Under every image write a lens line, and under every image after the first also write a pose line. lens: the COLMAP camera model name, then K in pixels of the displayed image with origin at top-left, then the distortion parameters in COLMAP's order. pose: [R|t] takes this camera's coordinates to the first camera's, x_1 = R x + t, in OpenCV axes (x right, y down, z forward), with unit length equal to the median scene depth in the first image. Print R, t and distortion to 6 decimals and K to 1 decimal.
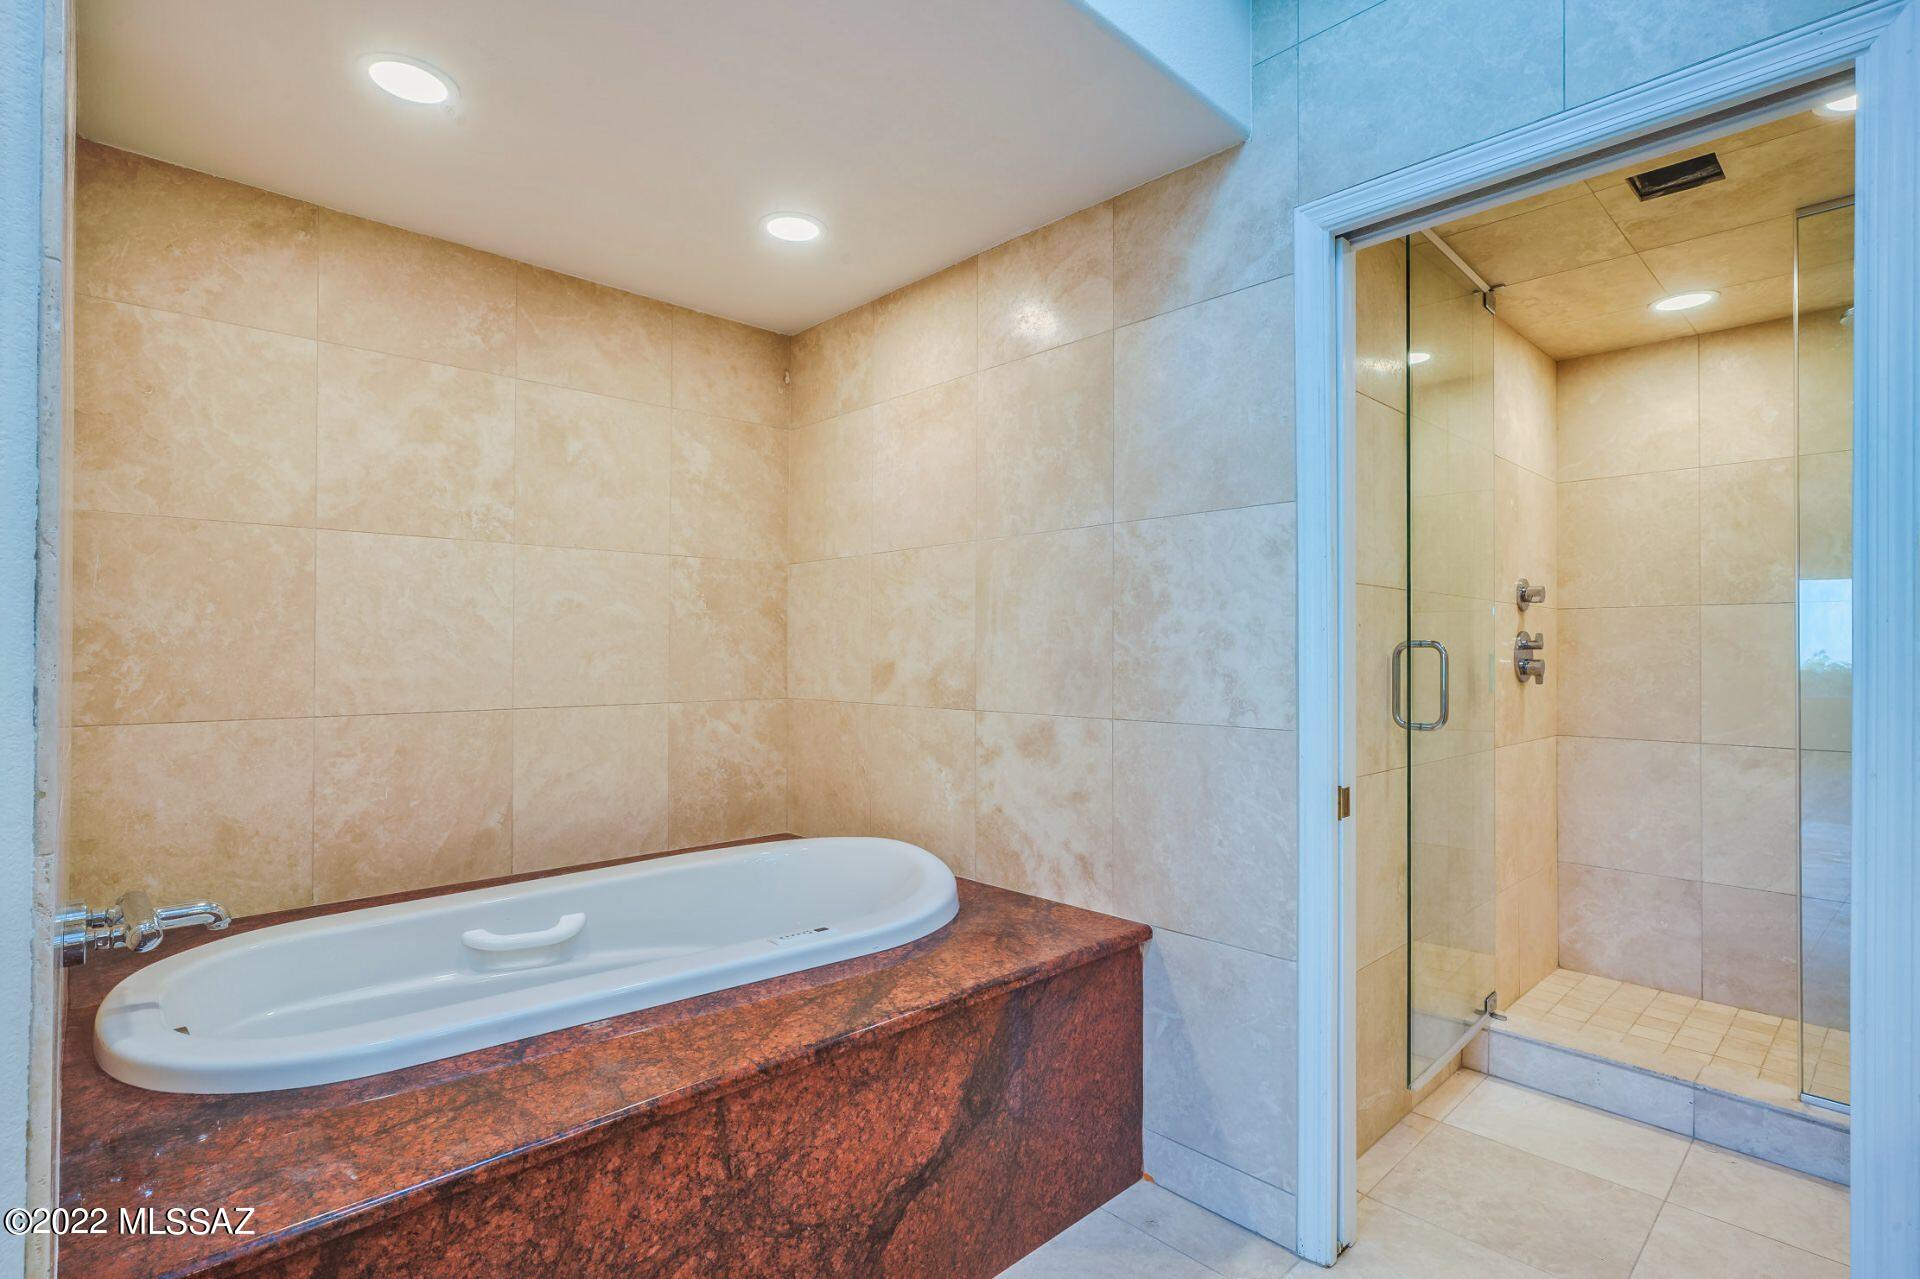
lens RADIAL K [[940.4, 0, 973.2], [0, 940.4, 627.5], [0, 0, 1]] dist [-0.002244, -0.000141]
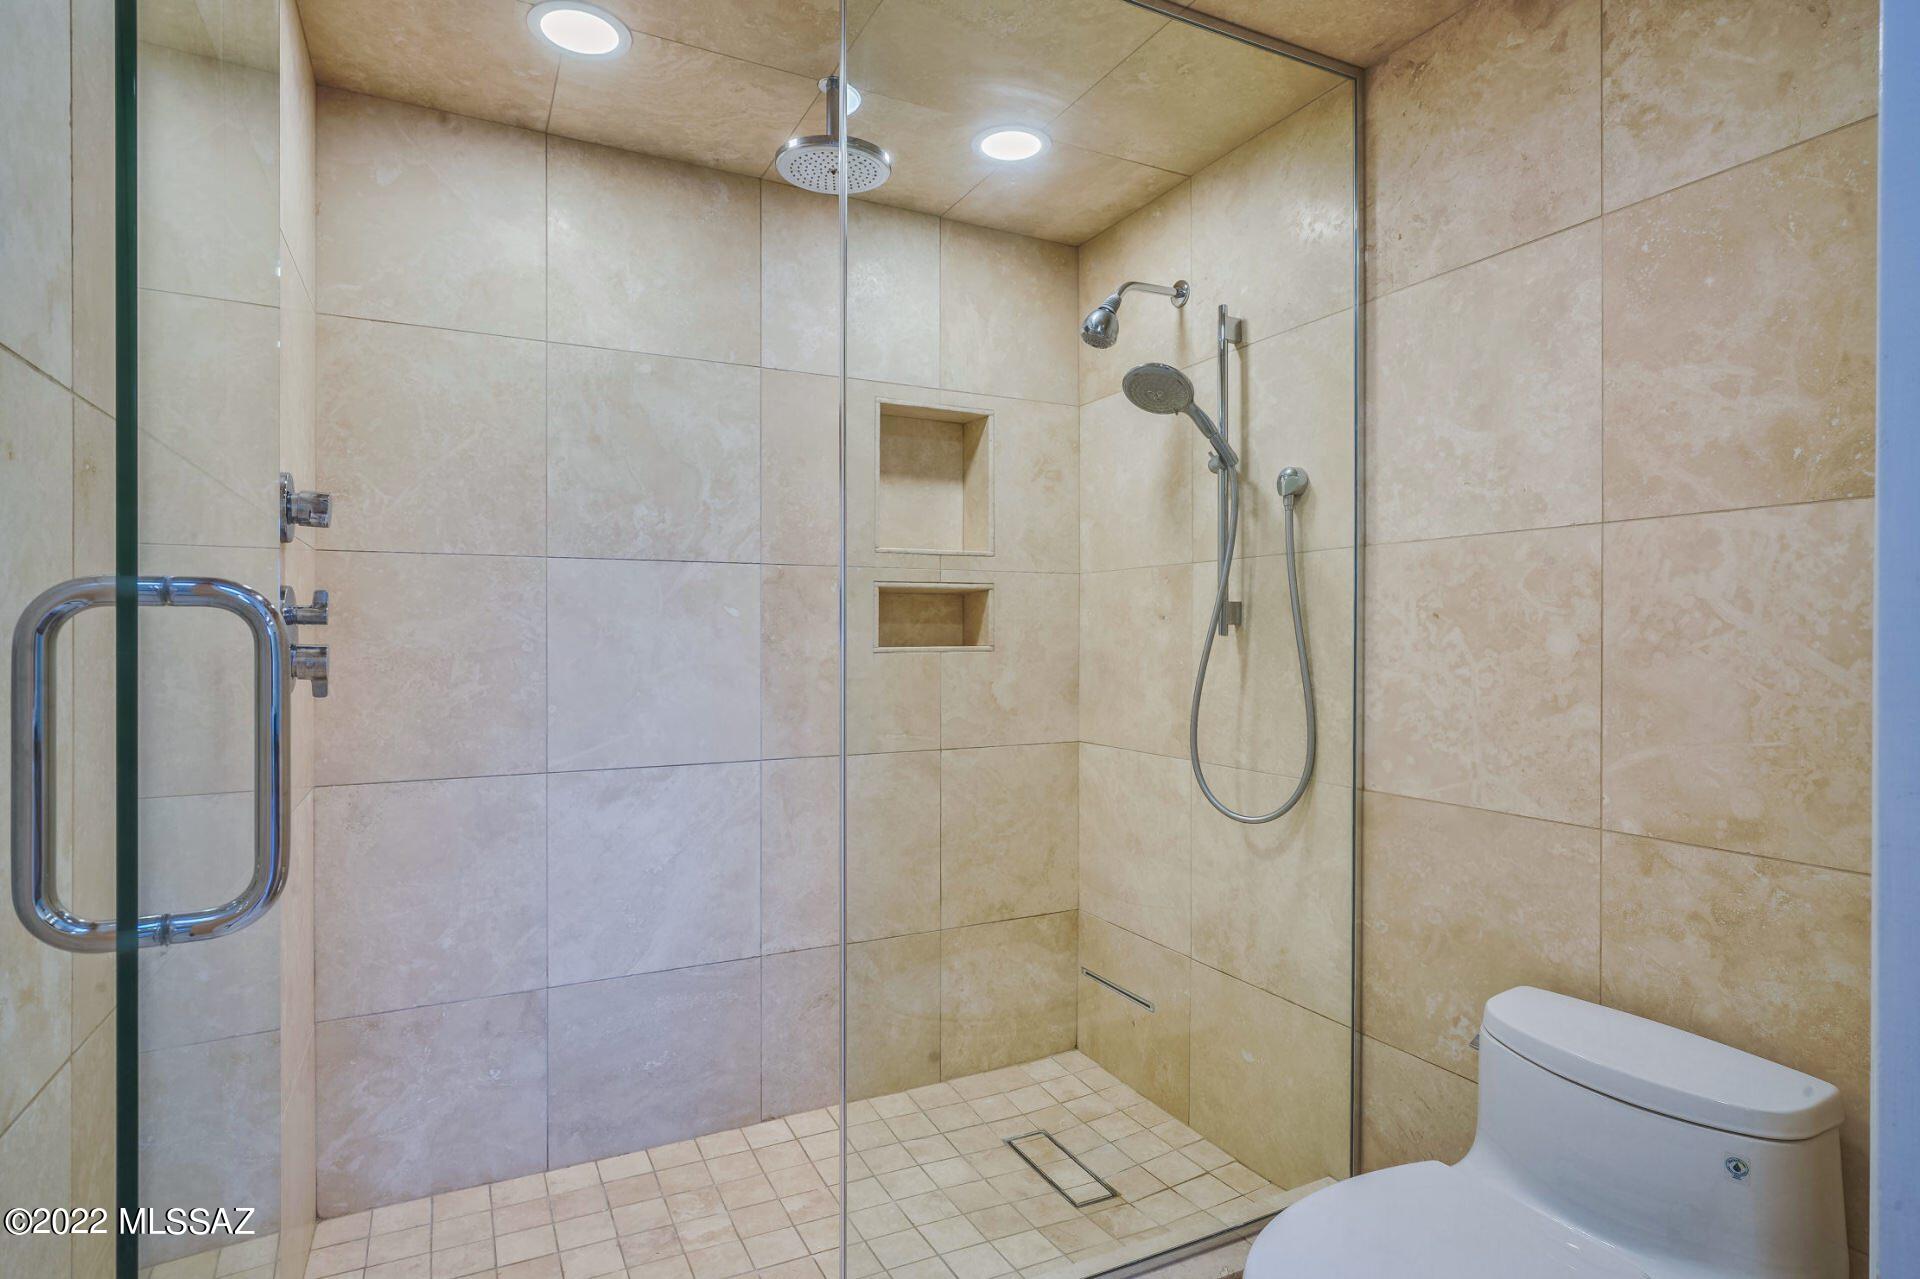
lens RADIAL K [[988.1, 0, 960.0], [0, 988.1, 639.5], [0, 0, 1]] dist [-0.004272, -0.000679]
pose [[0.295183, -0.008887, 0.955399, 0.214106], [-0.021000, 0.999655, 0.015787, 0.015911], [-0.955210, -0.024723, 0.294895, 0.531414]]
